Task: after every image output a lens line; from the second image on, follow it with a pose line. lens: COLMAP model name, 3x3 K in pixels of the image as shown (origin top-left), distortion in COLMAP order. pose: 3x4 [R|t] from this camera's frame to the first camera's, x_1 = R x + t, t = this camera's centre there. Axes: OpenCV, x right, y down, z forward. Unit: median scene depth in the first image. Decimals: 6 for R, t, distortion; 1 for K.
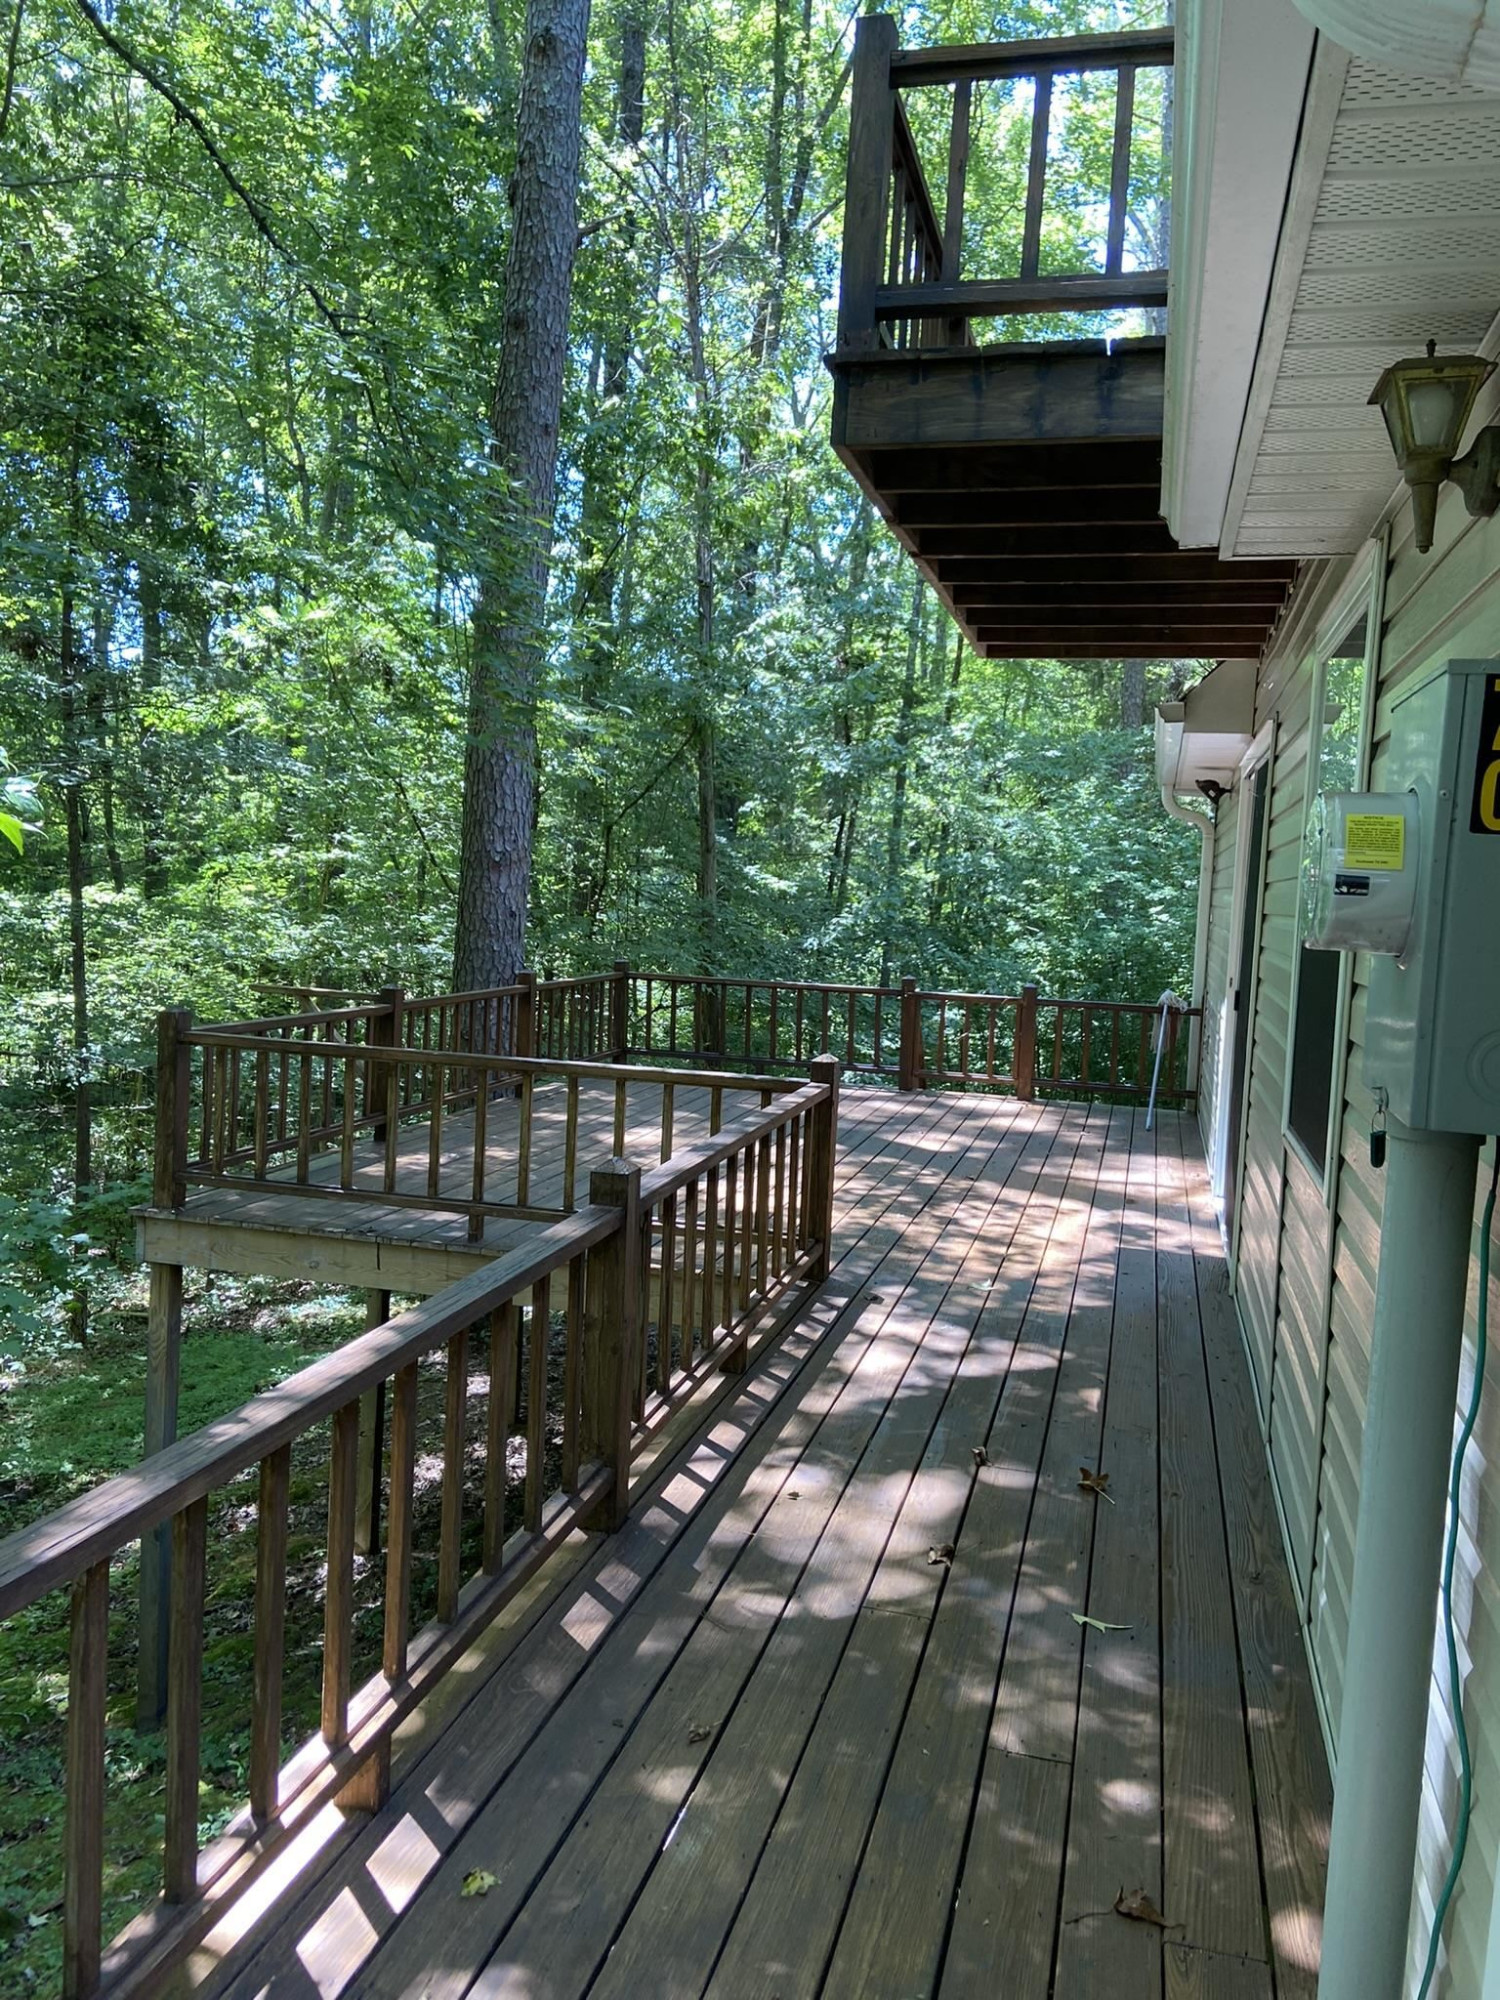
lens RADIAL K [[1503.1, 0, 746.2], [0, 1503.1, 994.9], [0, 0, 1]] dist [0.127653, -0.163416]
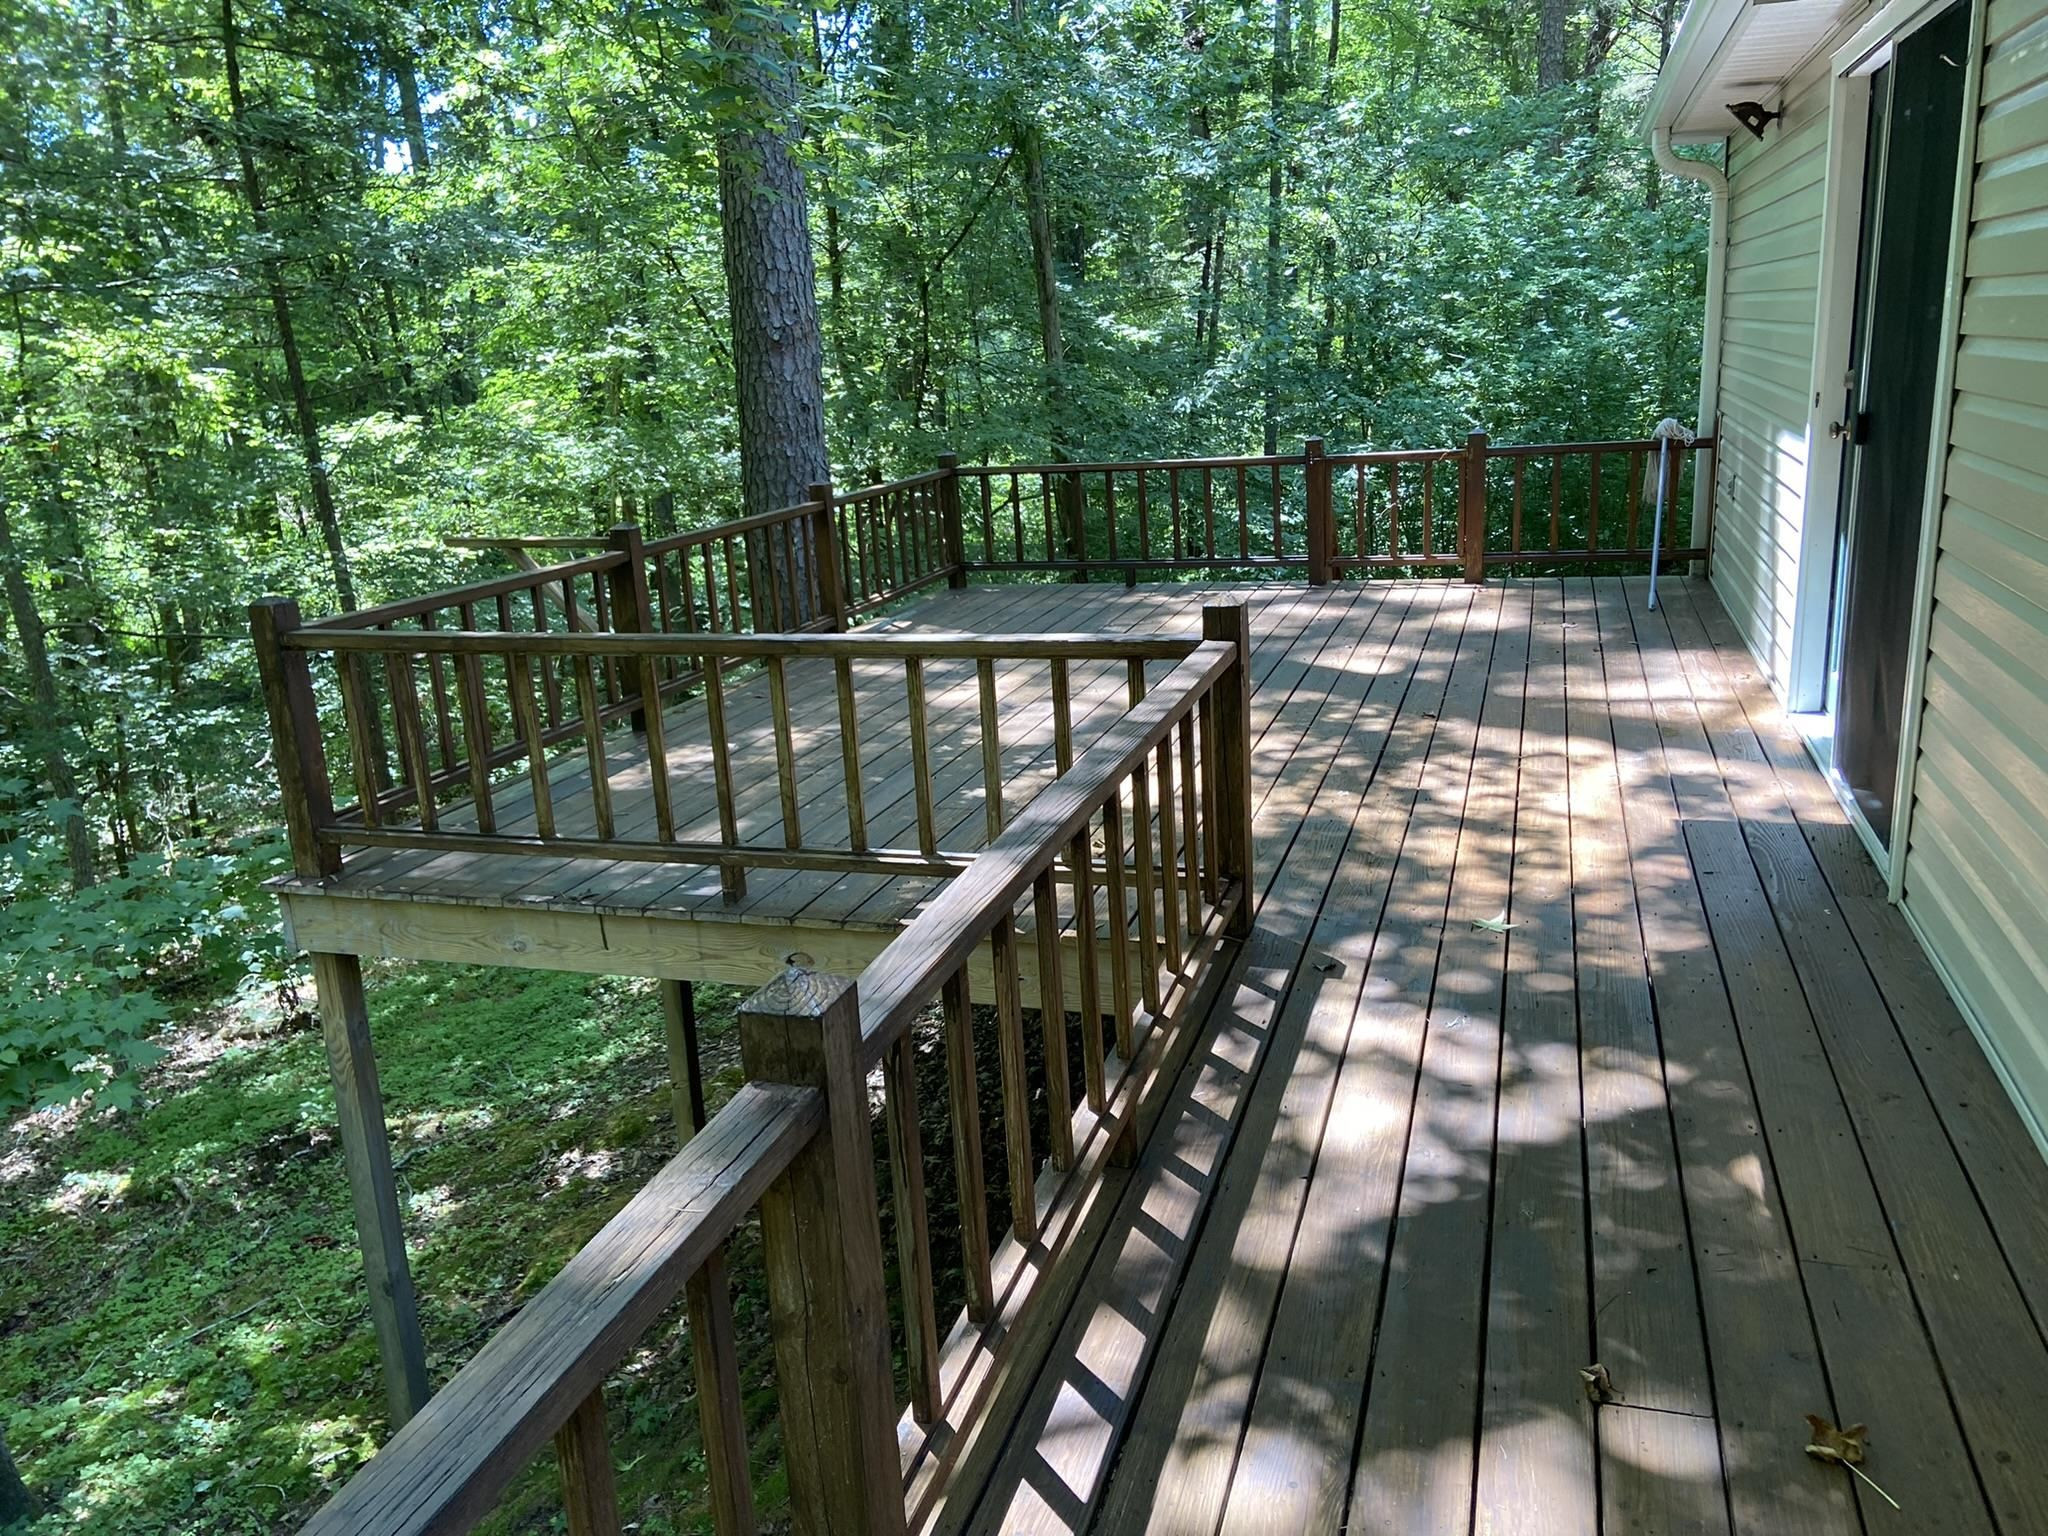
lens RADIAL K [[1538.2, 0, 1013.6], [0, 1538.2, 758.8], [0, 0, 1]] dist [0.130810, -0.166826]
pose [[0.993083, -0.084251, -0.081777, 0.006231], [0.097838, 0.978851, 0.179662, -0.008777], [0.064910, -0.186421, 0.980323, 0.181210]]
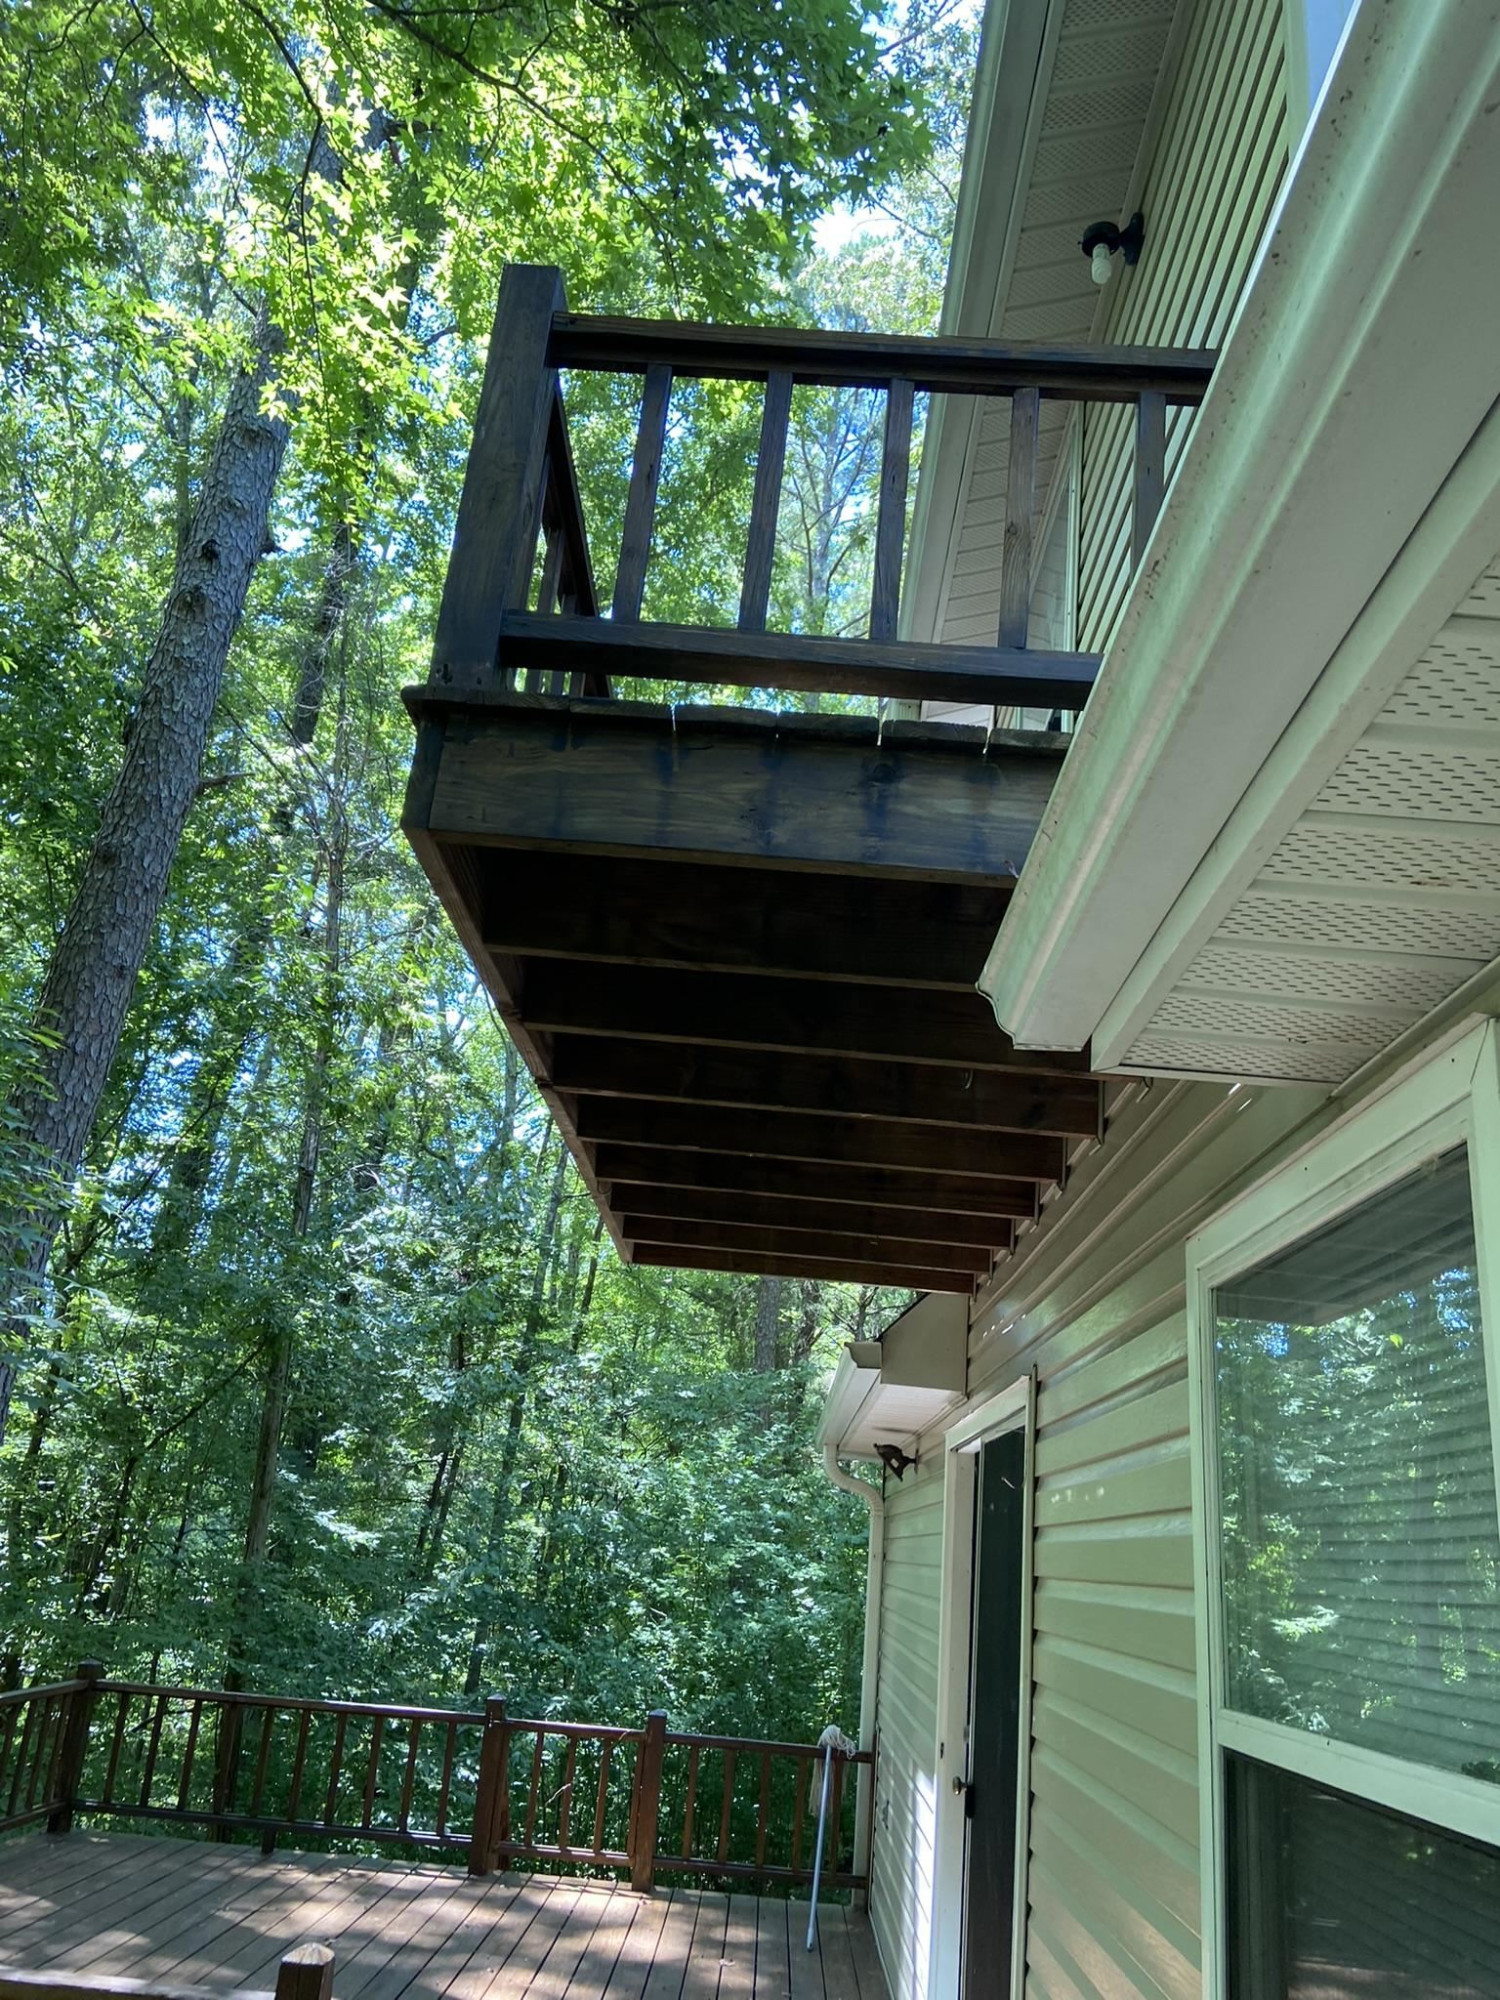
lens RADIAL K [[1502.2, 0, 753.2], [0, 1502.2, 1003.5], [0, 0, 1]] dist [0.130810, -0.166826]
pose [[0.967875, 0.119239, 0.221359, 0.022721], [-0.022540, 0.918000, -0.395940, -0.029085], [-0.250419, 0.378231, 0.891197, 0.172658]]
